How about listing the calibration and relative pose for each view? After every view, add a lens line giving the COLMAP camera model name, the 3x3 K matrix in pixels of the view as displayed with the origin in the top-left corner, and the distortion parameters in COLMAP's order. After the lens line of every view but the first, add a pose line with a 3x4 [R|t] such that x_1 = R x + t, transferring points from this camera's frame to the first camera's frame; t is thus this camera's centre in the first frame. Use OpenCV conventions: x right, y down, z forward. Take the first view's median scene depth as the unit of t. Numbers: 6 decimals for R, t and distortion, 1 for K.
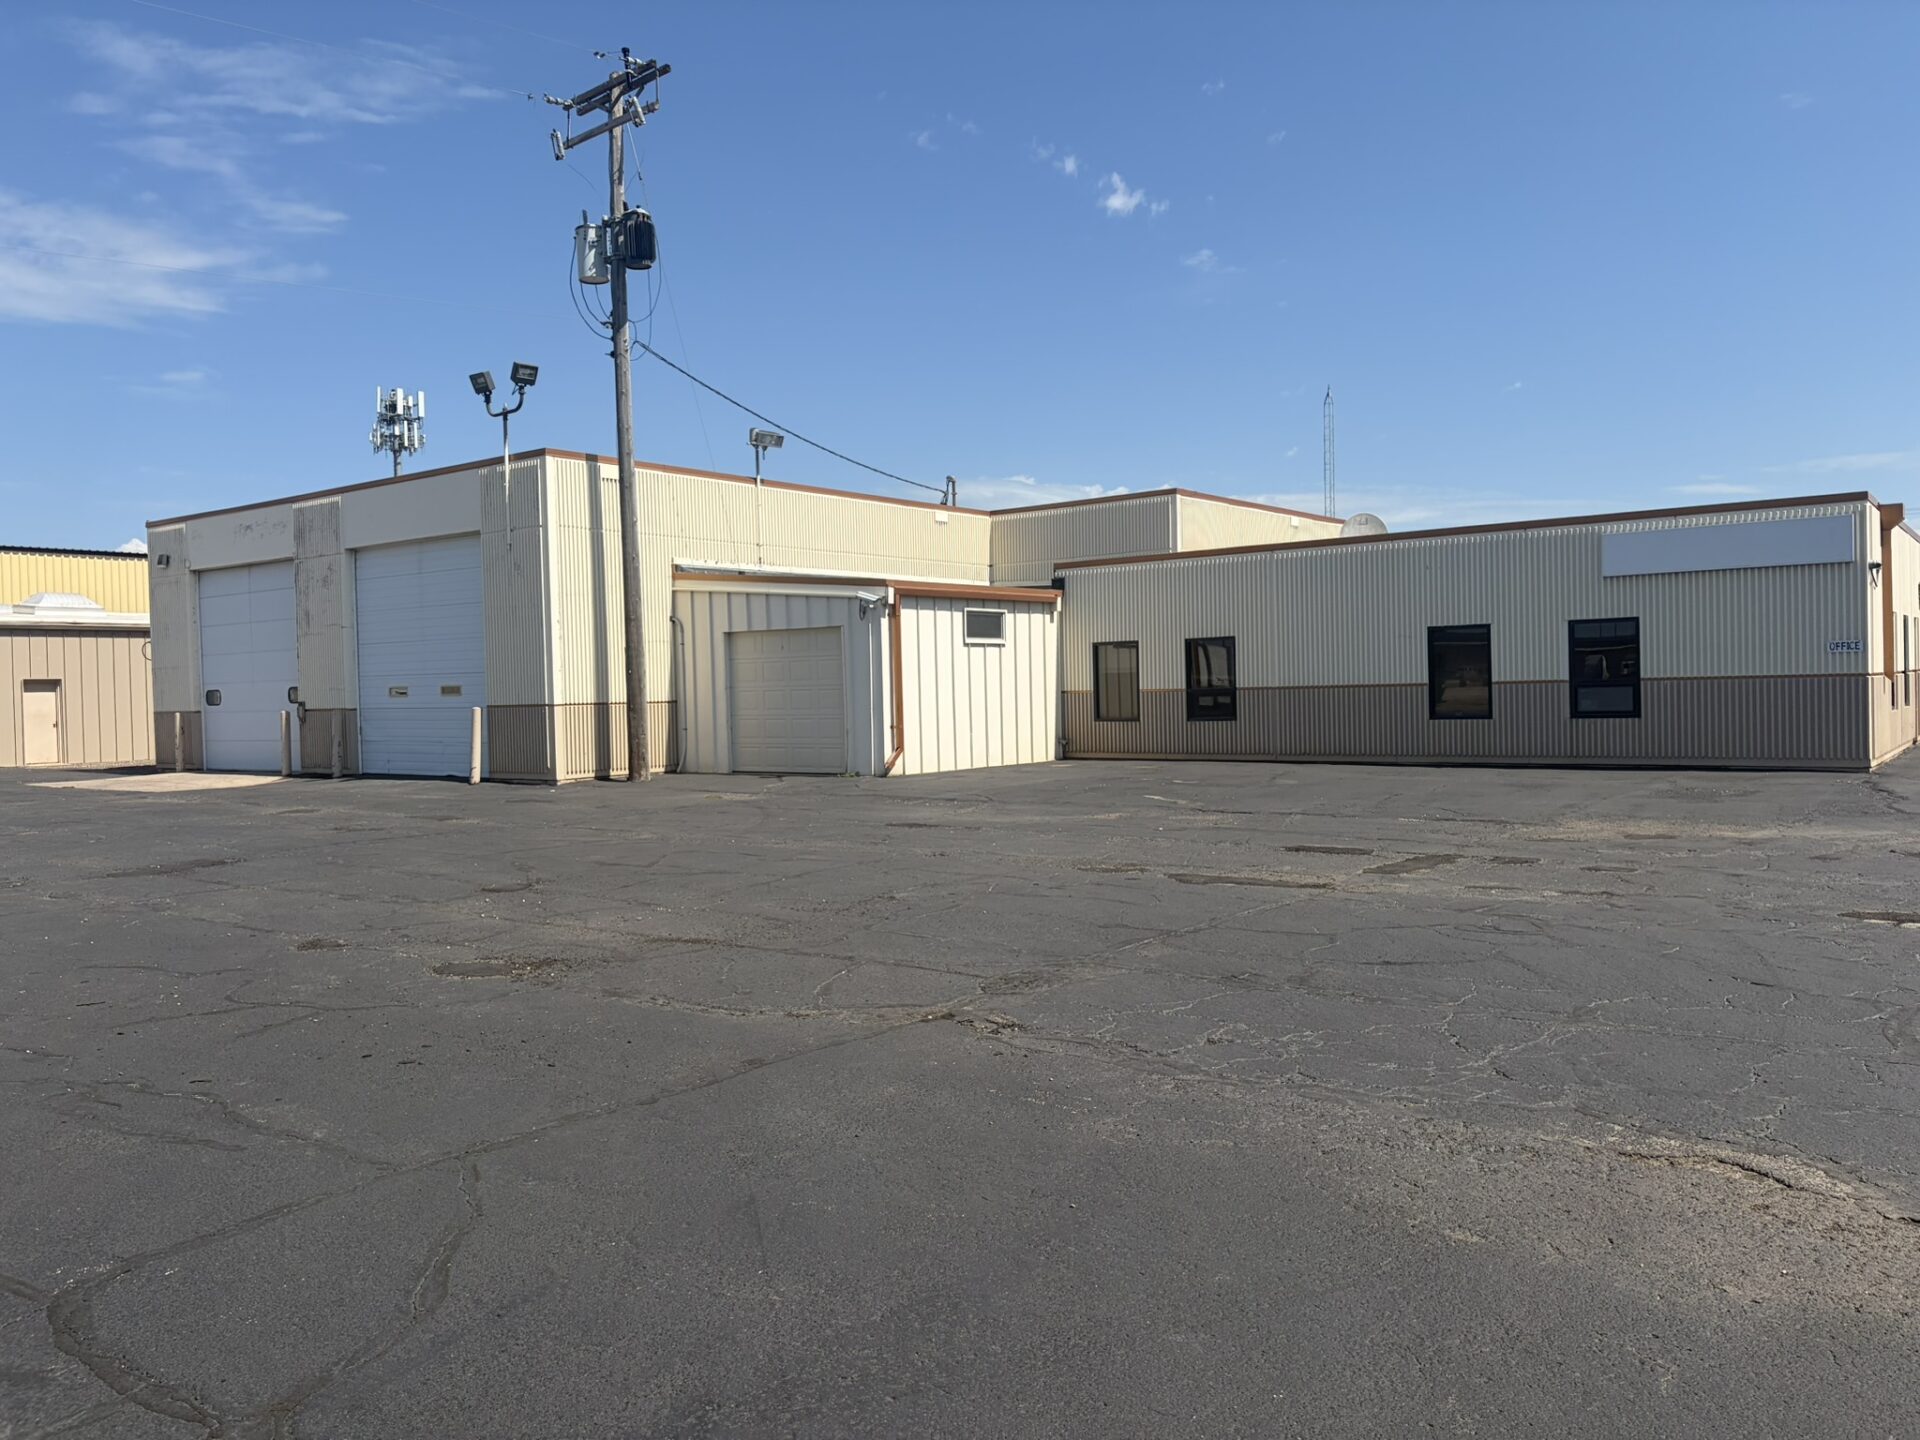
lens RADIAL K [[1452.0, 0, 969.0], [0, 1452.0, 710.2], [0, 0, 1]] dist [0.052994, -0.050924]
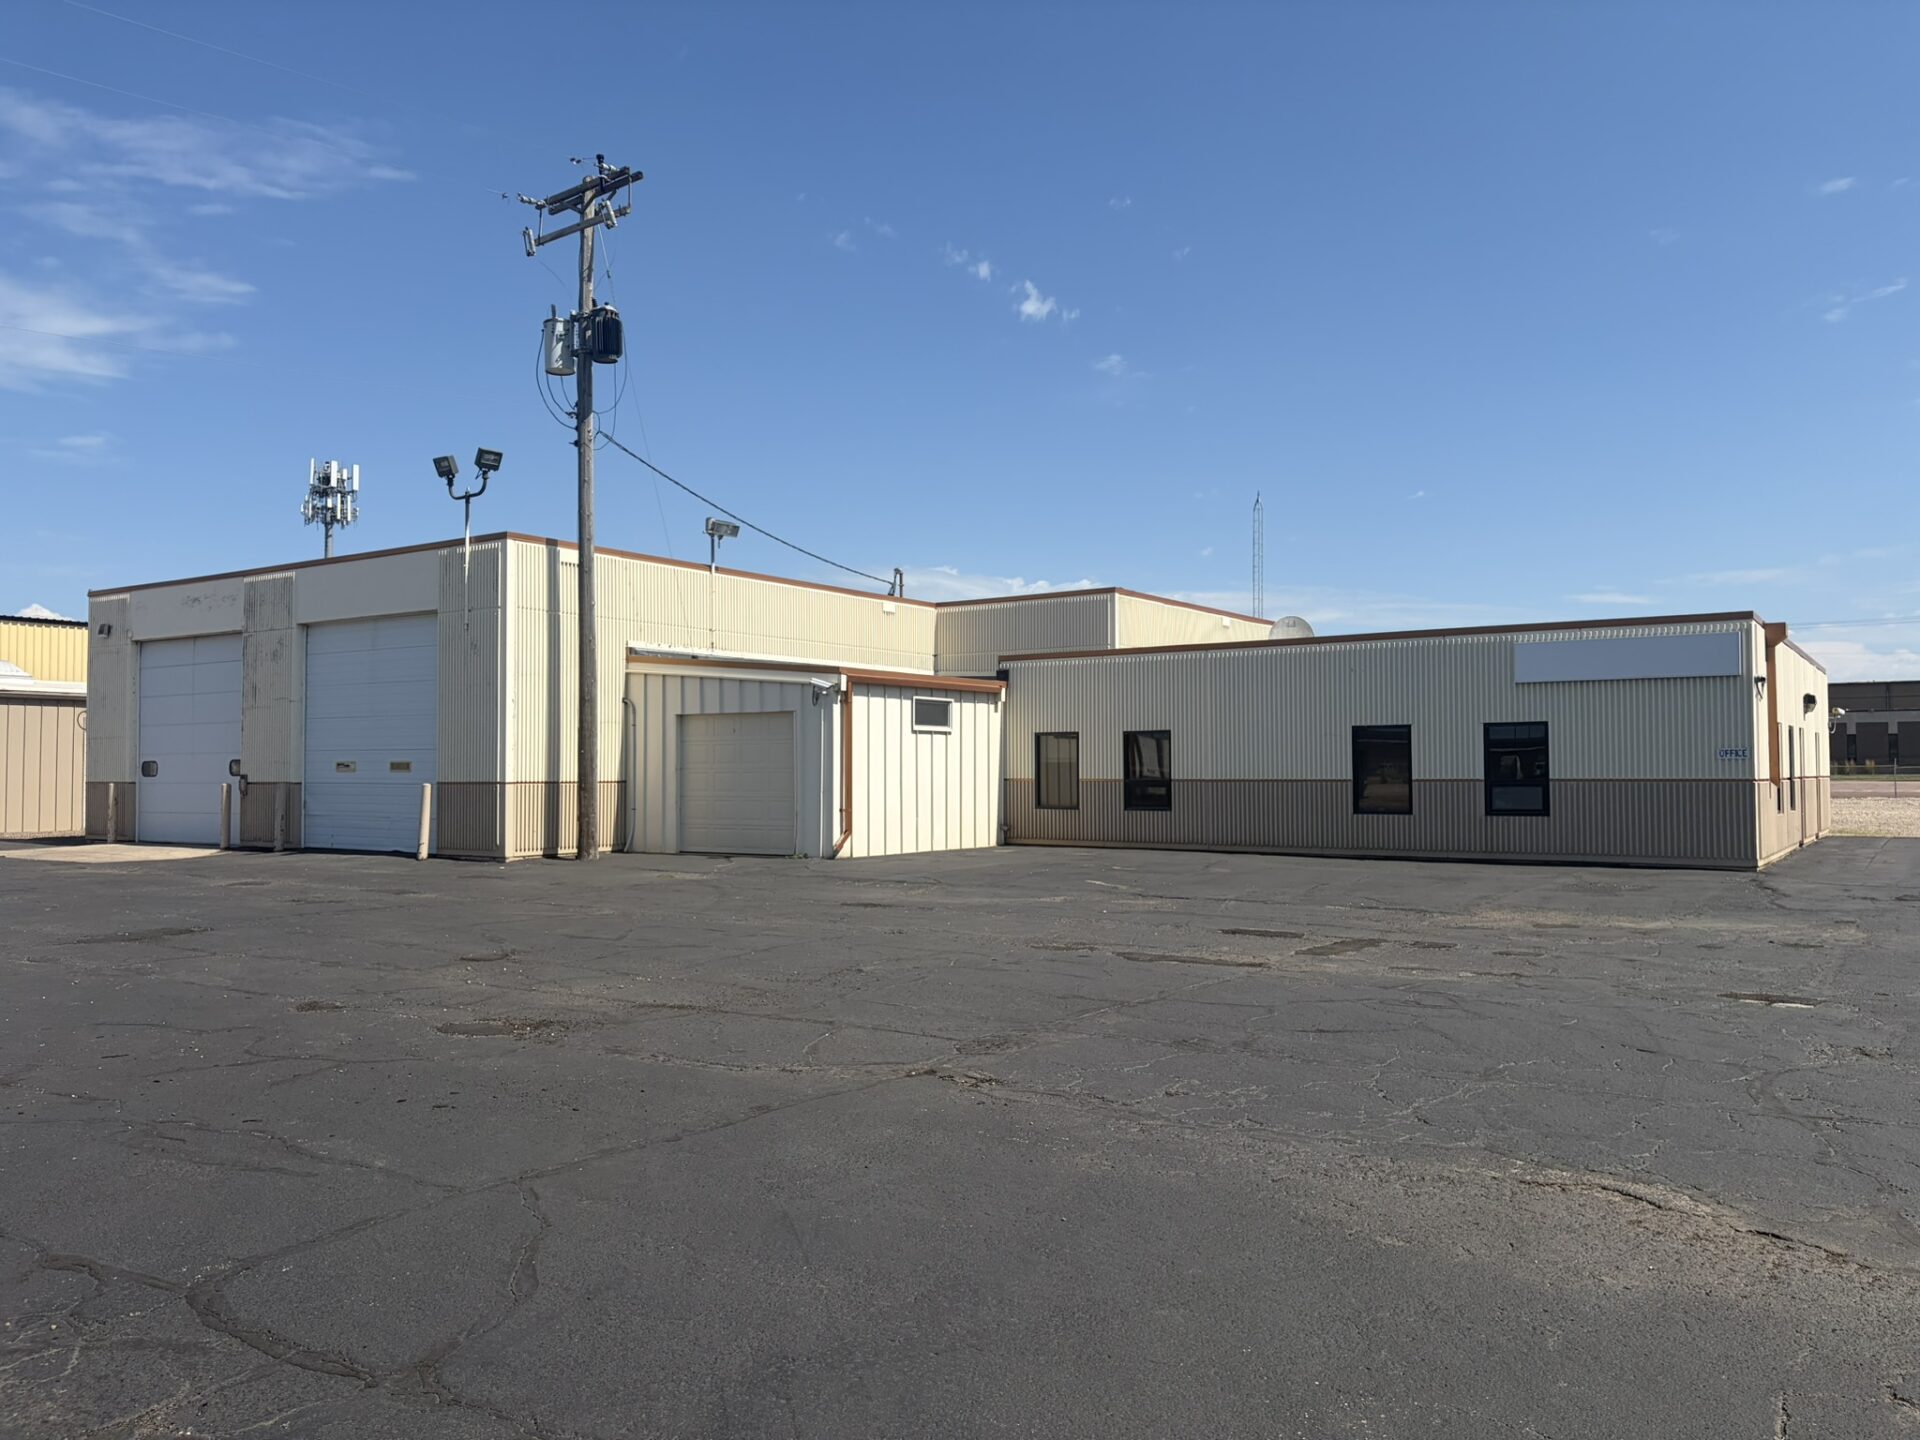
lens RADIAL K [[1452.0, 0, 980.7], [0, 1452.0, 720.5], [0, 0, 1]] dist [0.052994, -0.050924]
pose [[0.998146, 0.023216, 0.056269, -0.012703], [-0.020209, 0.998367, -0.053435, 0.000785], [-0.057418, 0.052199, 0.996985, -0.033043]]
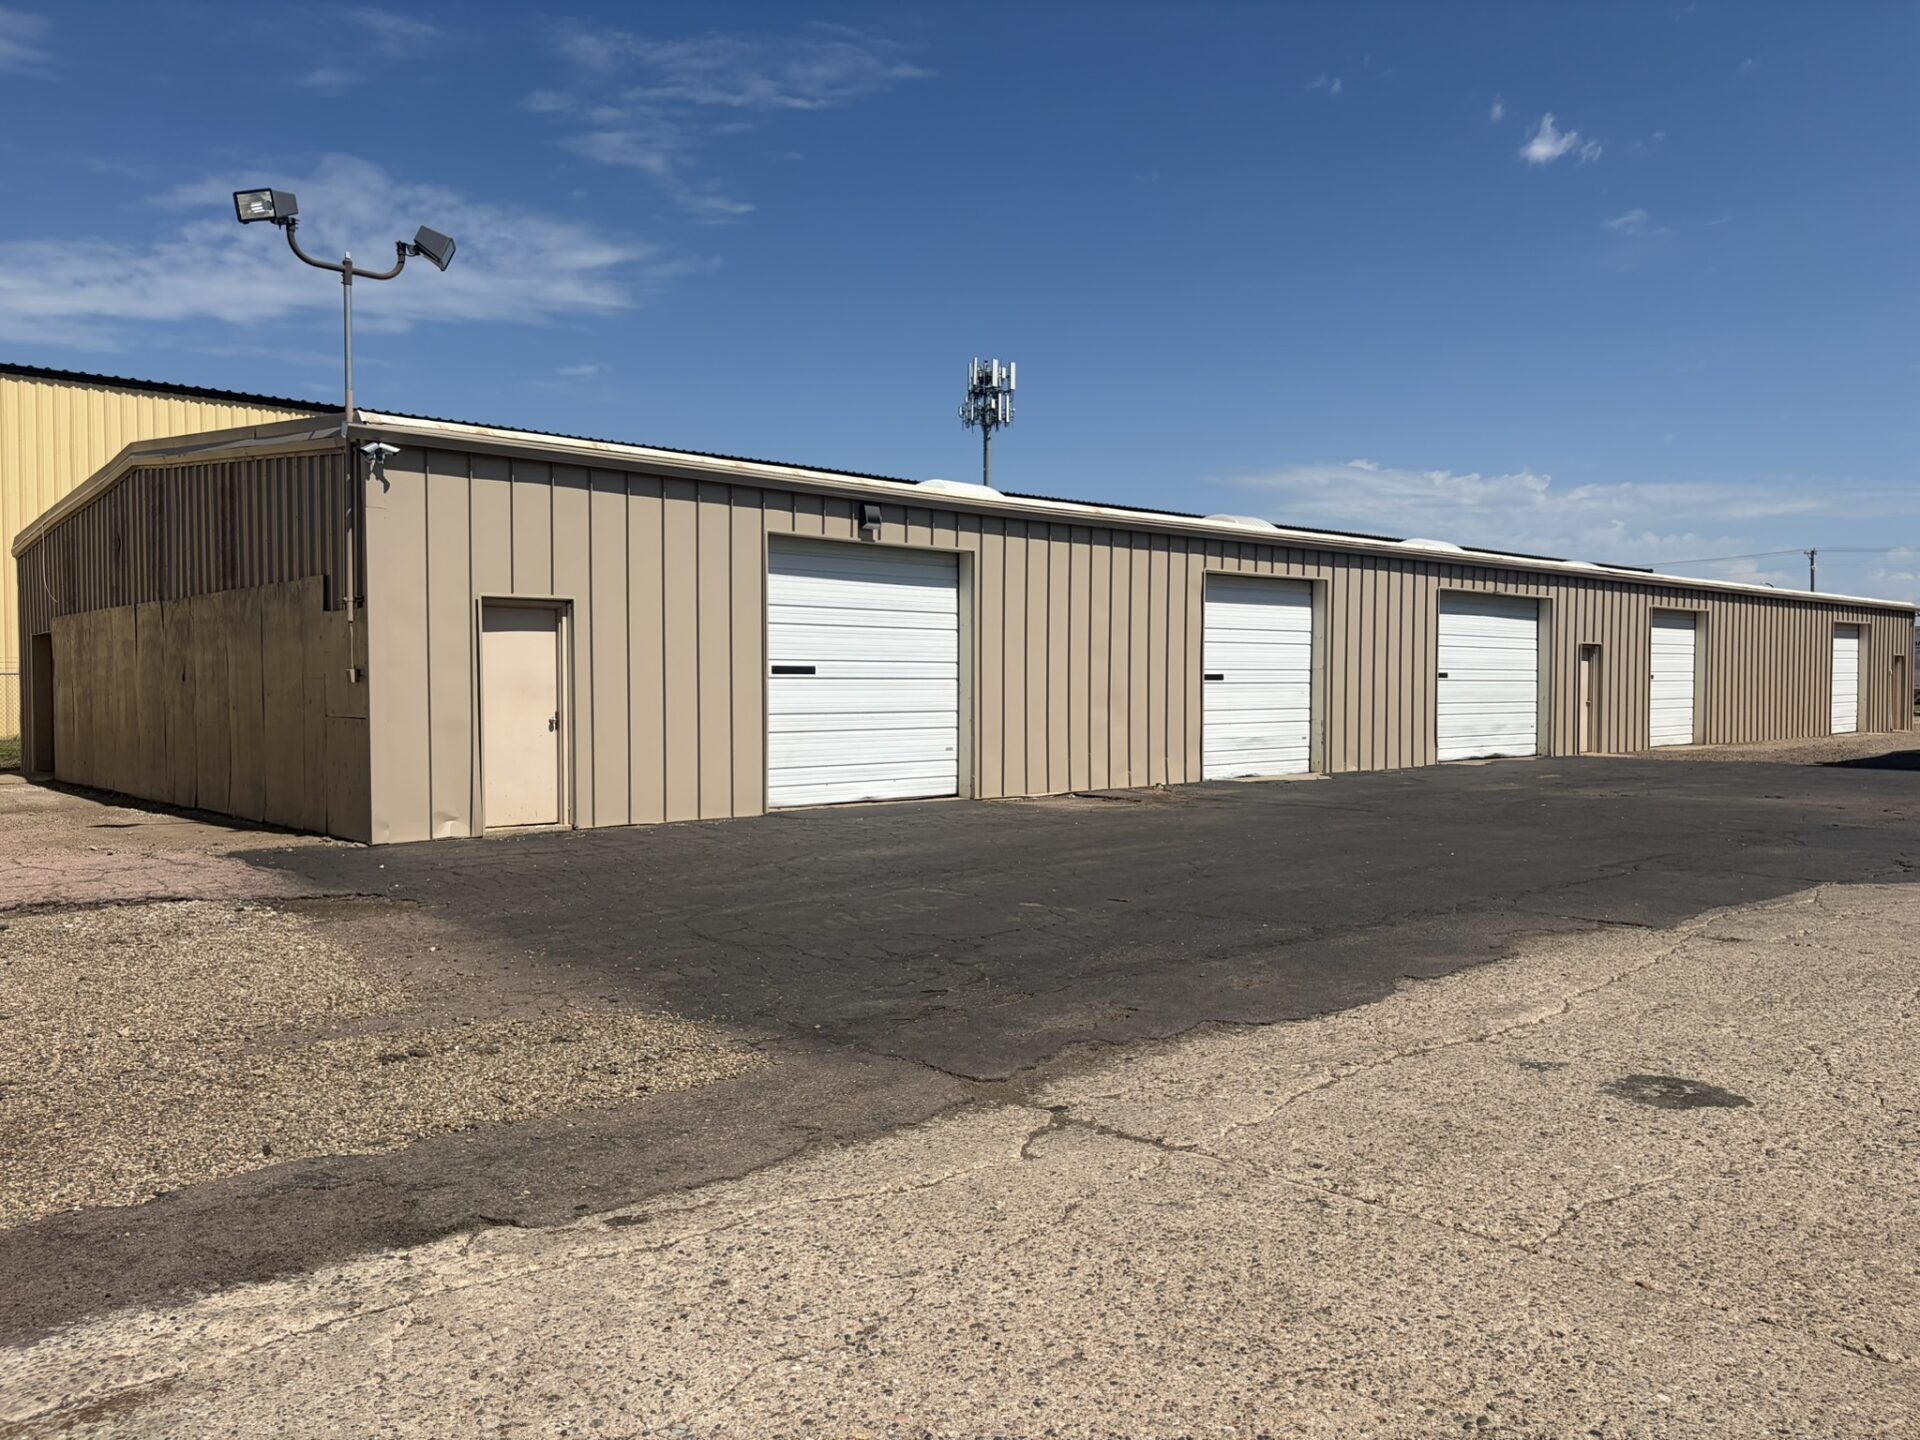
lens RADIAL K [[1452.0, 0, 995.1], [0, 1452.0, 745.3], [0, 0, 1]] dist [0.052994, -0.050924]
pose [[0.985674, 0.028440, -0.166246, -0.981324], [-0.023595, 0.999239, 0.031046, 0.019355], [0.167002, -0.026678, 0.985596, 0.207570]]
